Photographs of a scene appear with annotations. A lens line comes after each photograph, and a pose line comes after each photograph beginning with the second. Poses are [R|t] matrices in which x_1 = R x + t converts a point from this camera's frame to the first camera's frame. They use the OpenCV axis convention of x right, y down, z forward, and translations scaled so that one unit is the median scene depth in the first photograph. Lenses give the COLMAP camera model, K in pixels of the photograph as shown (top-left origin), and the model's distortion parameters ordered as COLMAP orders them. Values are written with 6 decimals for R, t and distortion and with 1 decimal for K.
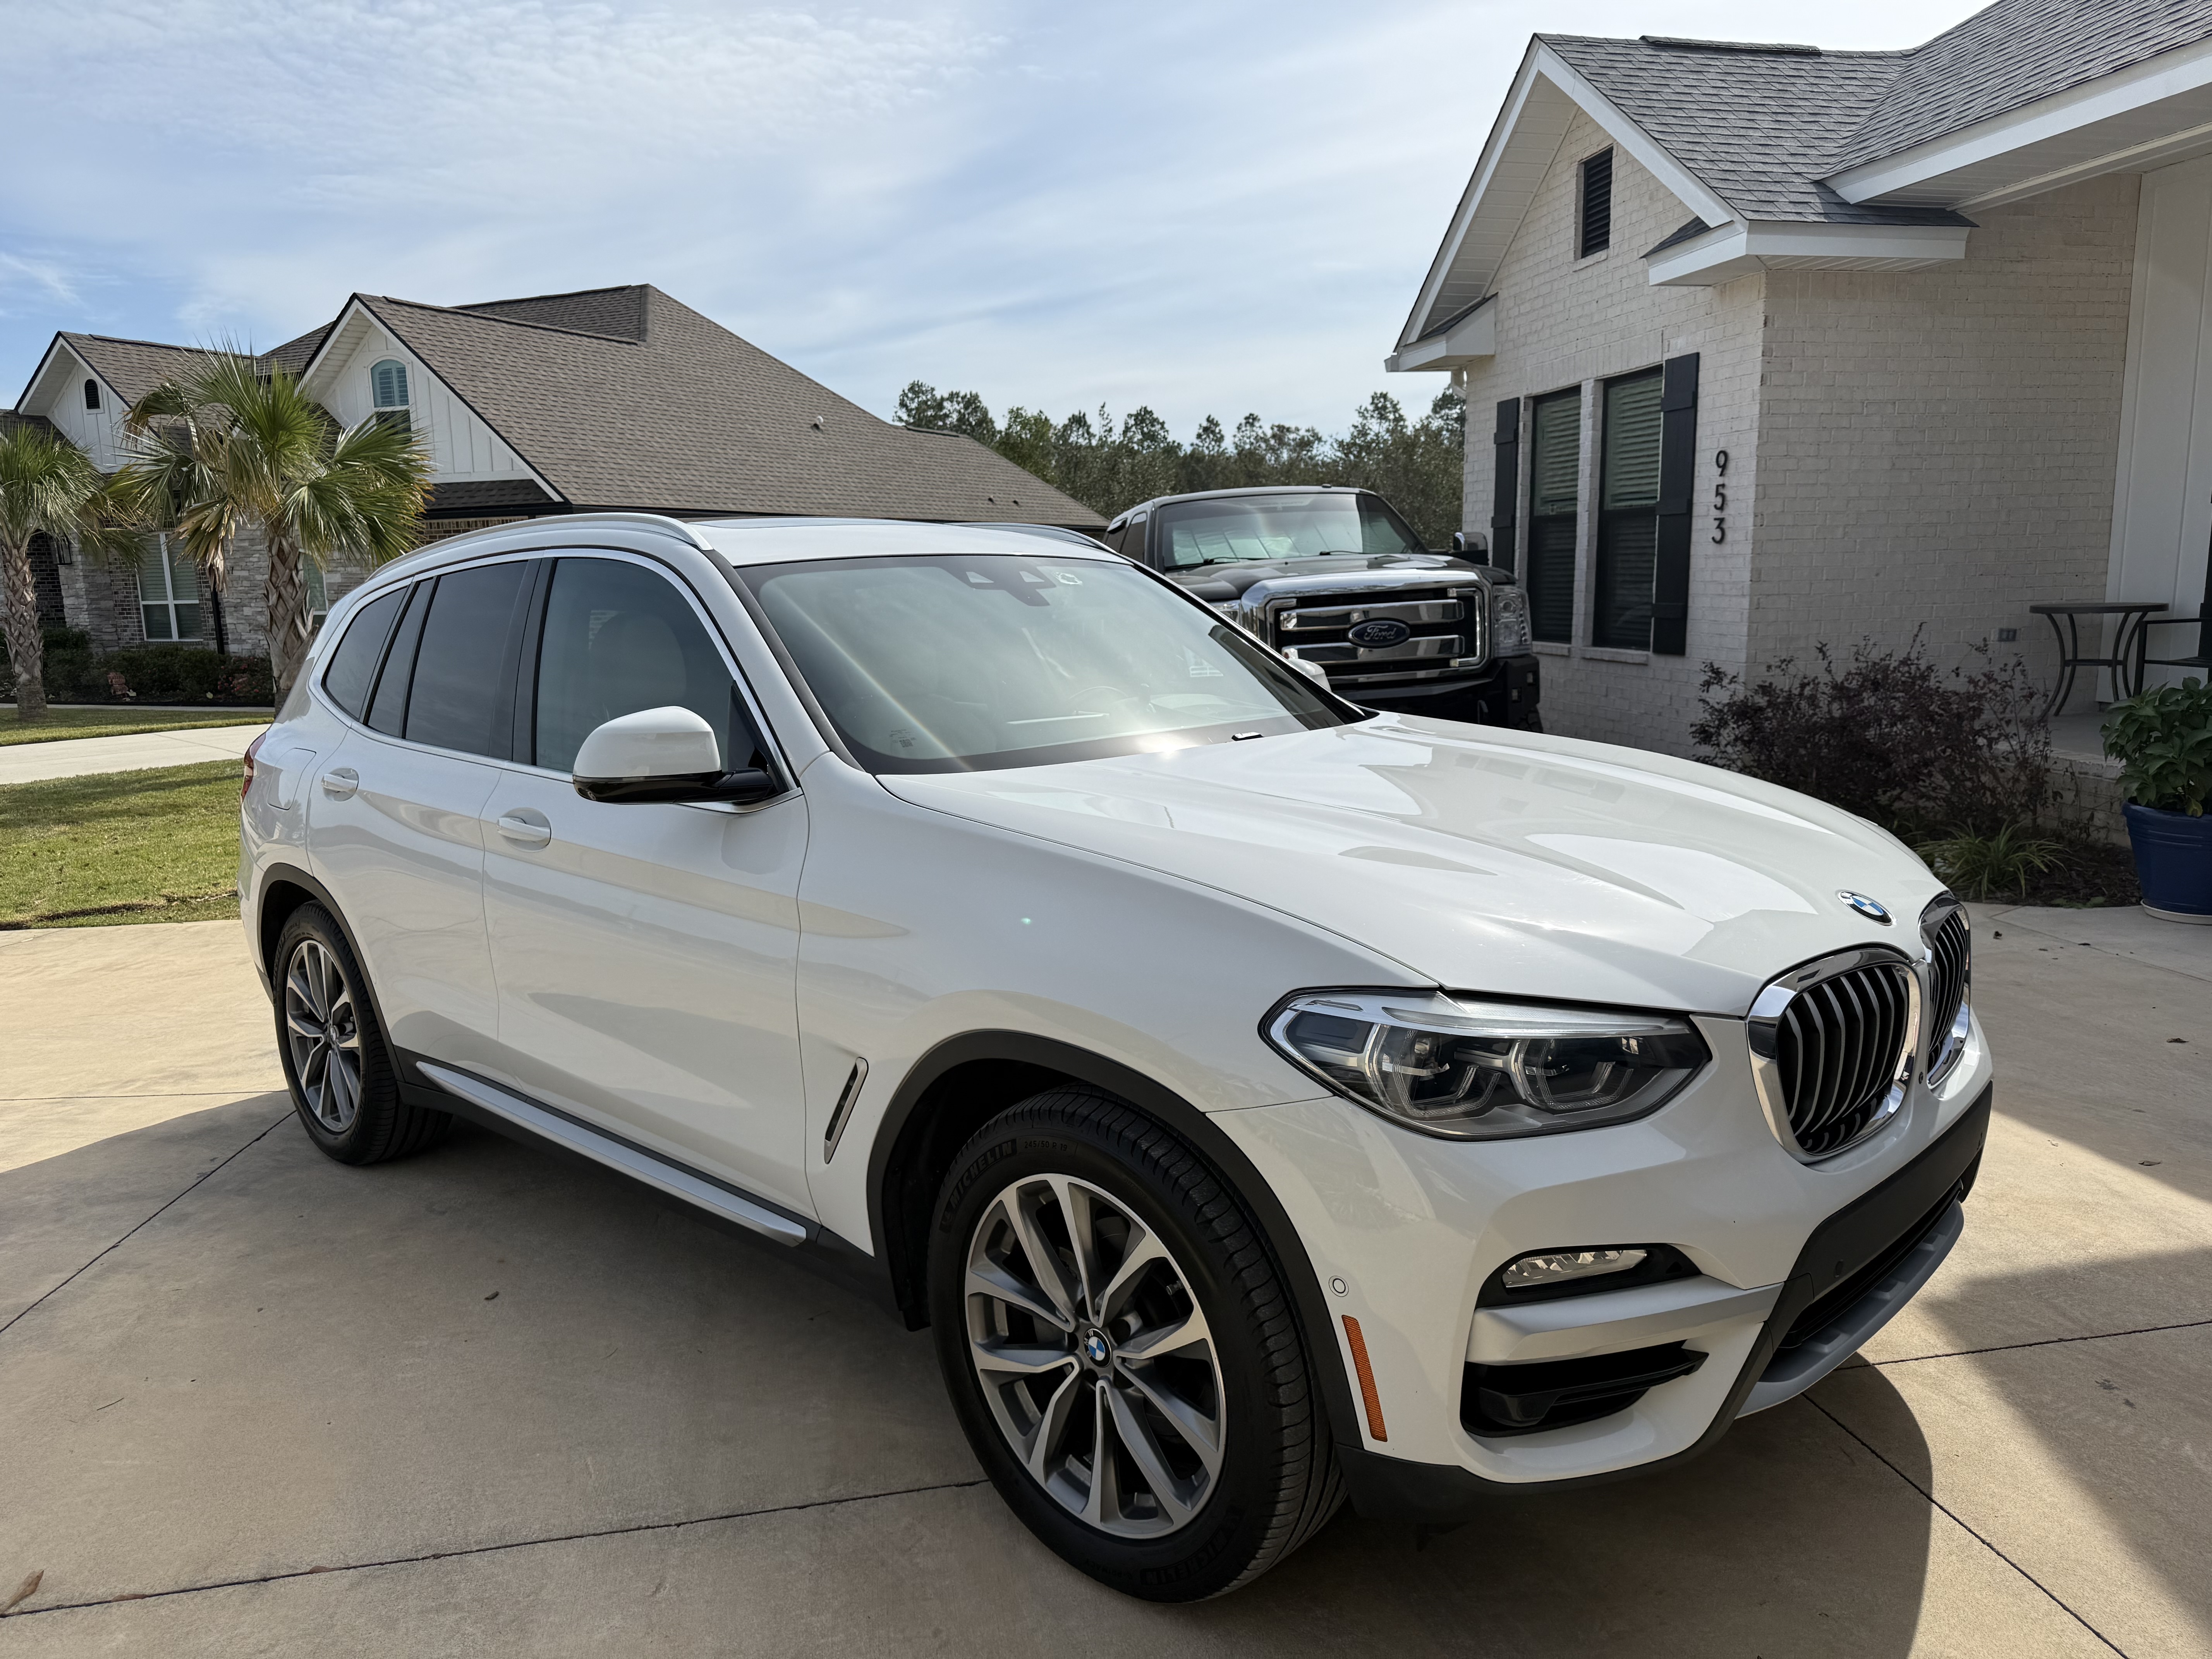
lens RADIAL K [[1552.4, 0, 1108.5], [0, 1552.4, 827.2], [0, 0, 1]] dist [0.006680, -0.021149]
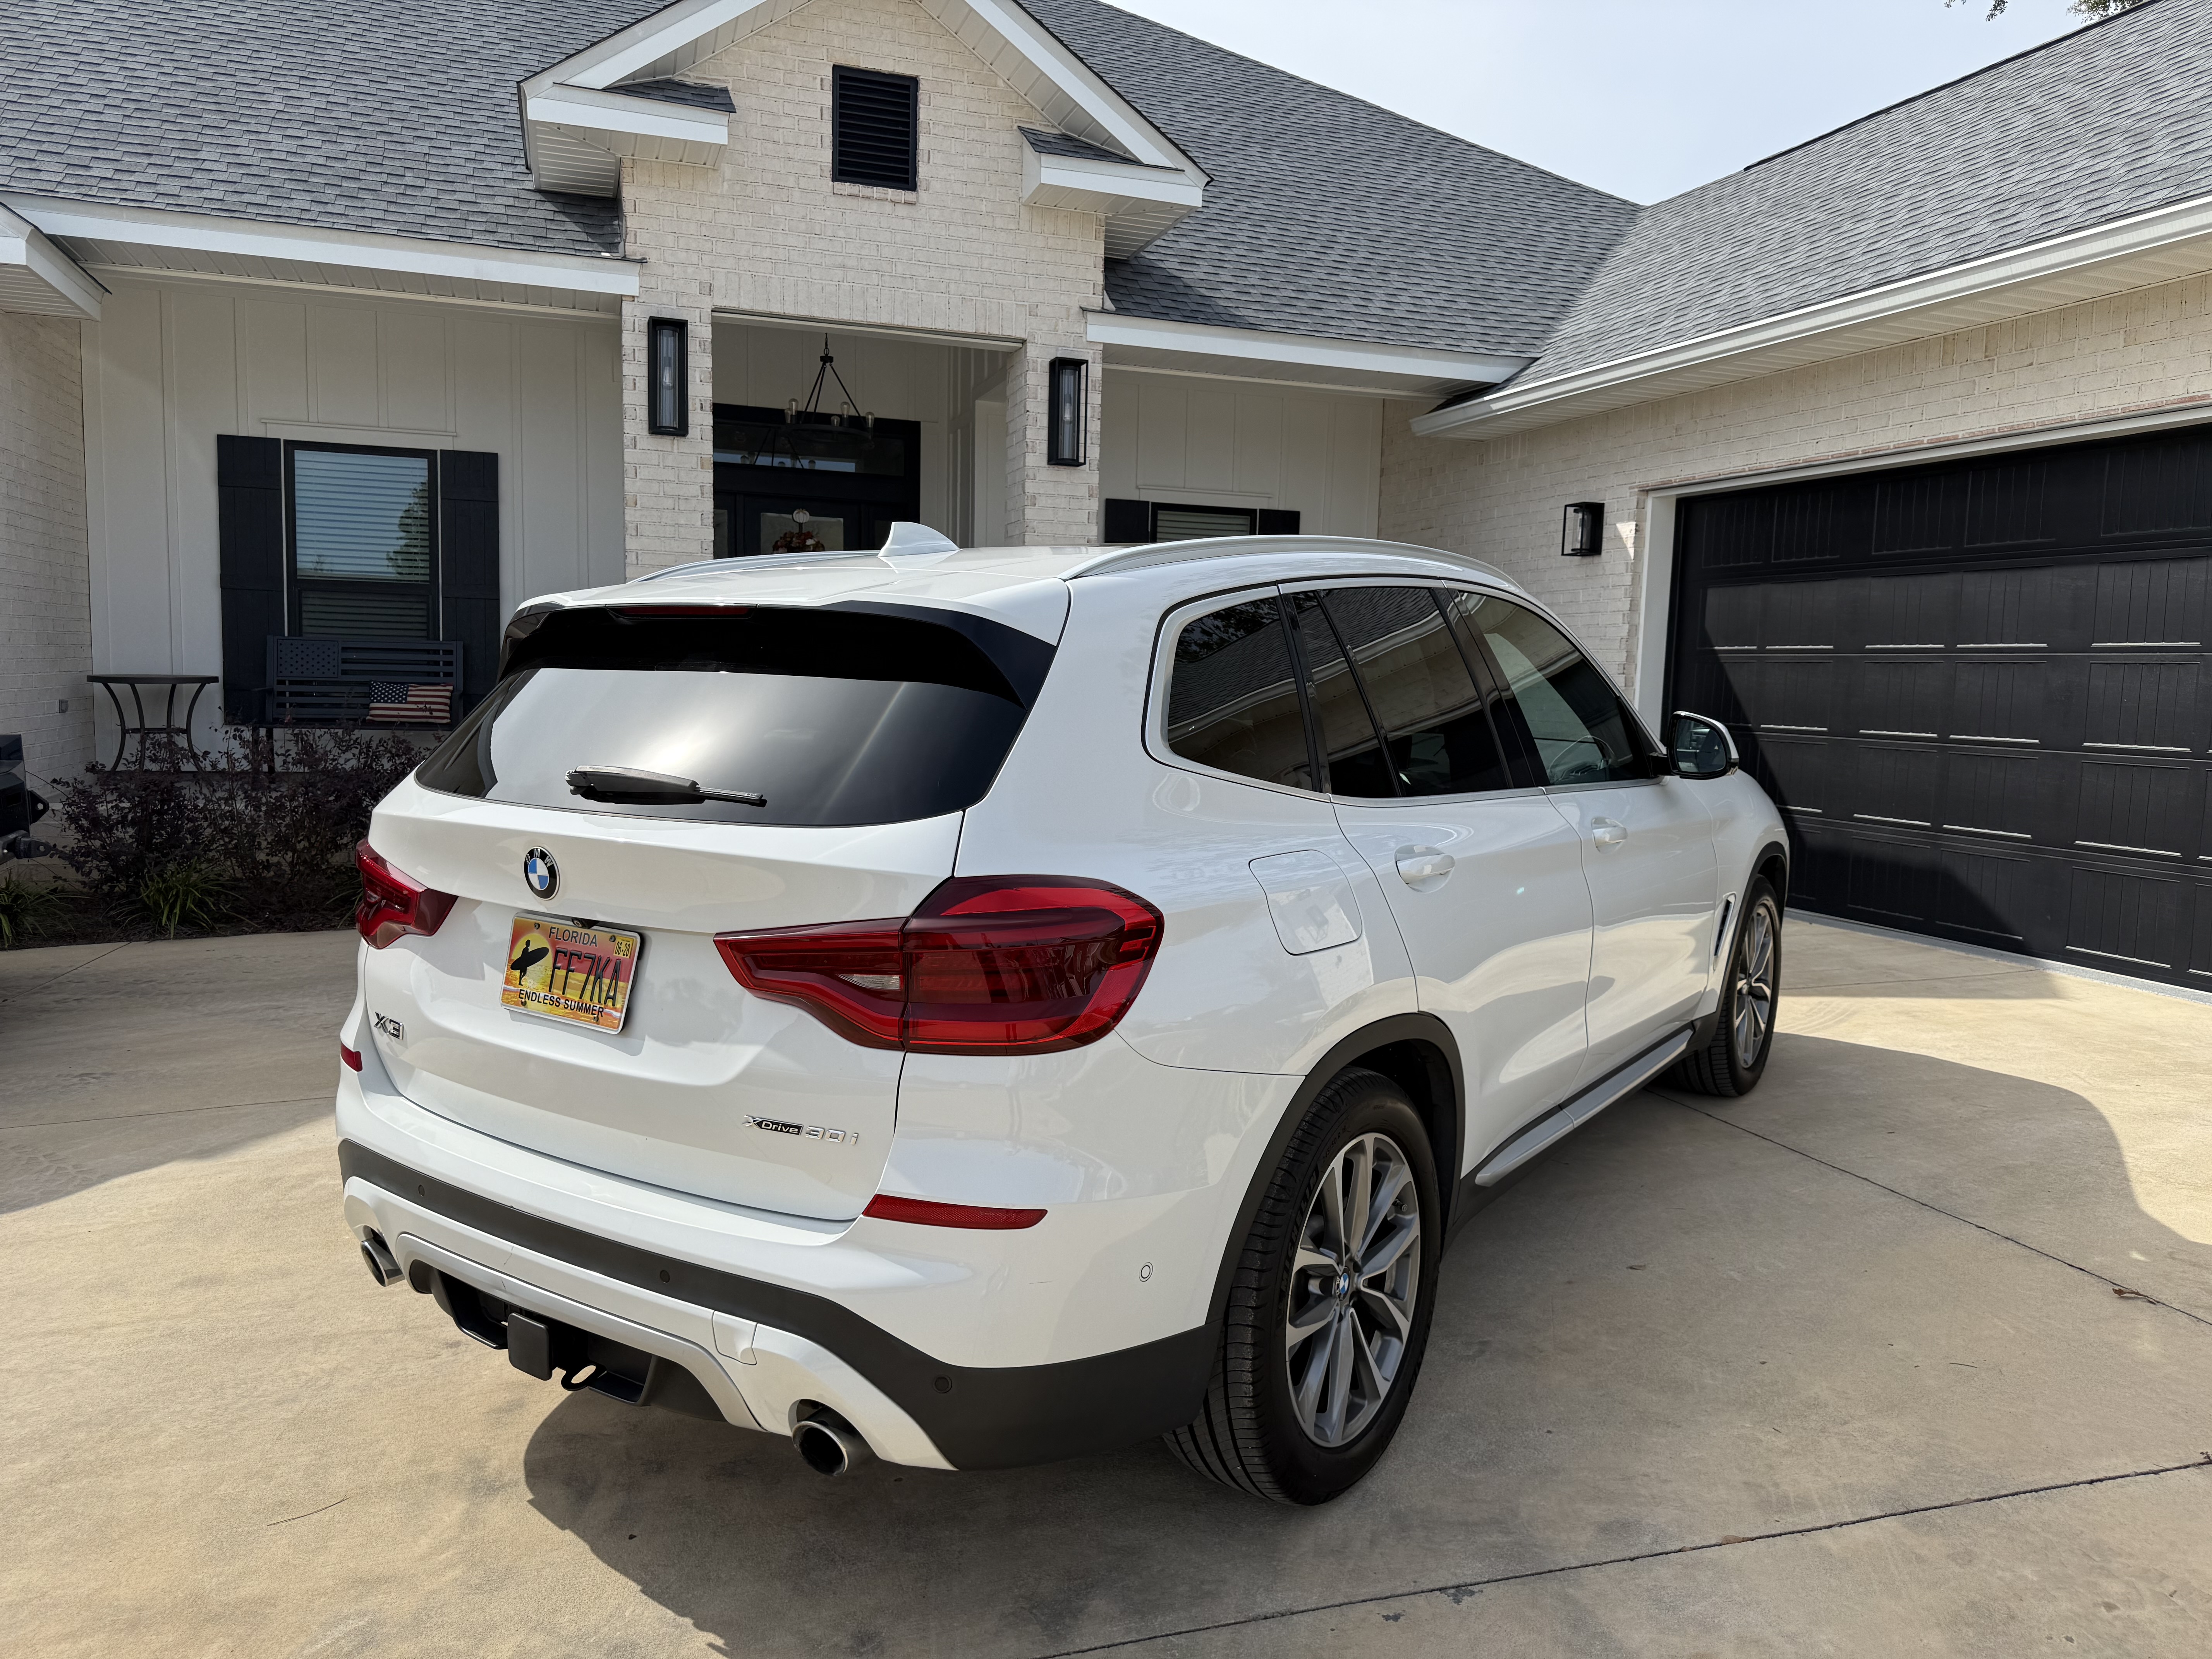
lens RADIAL K [[1552.4, 0, 1116.1], [0, 1552.4, 836.4], [0, 0, 1]] dist [0.006680, -0.021149]
pose [[-0.146485, -0.088406, 0.985255, -1.204480], [0.140329, 0.984069, 0.109164, -0.143738], [-0.979209, 0.154251, -0.131745, 1.260272]]
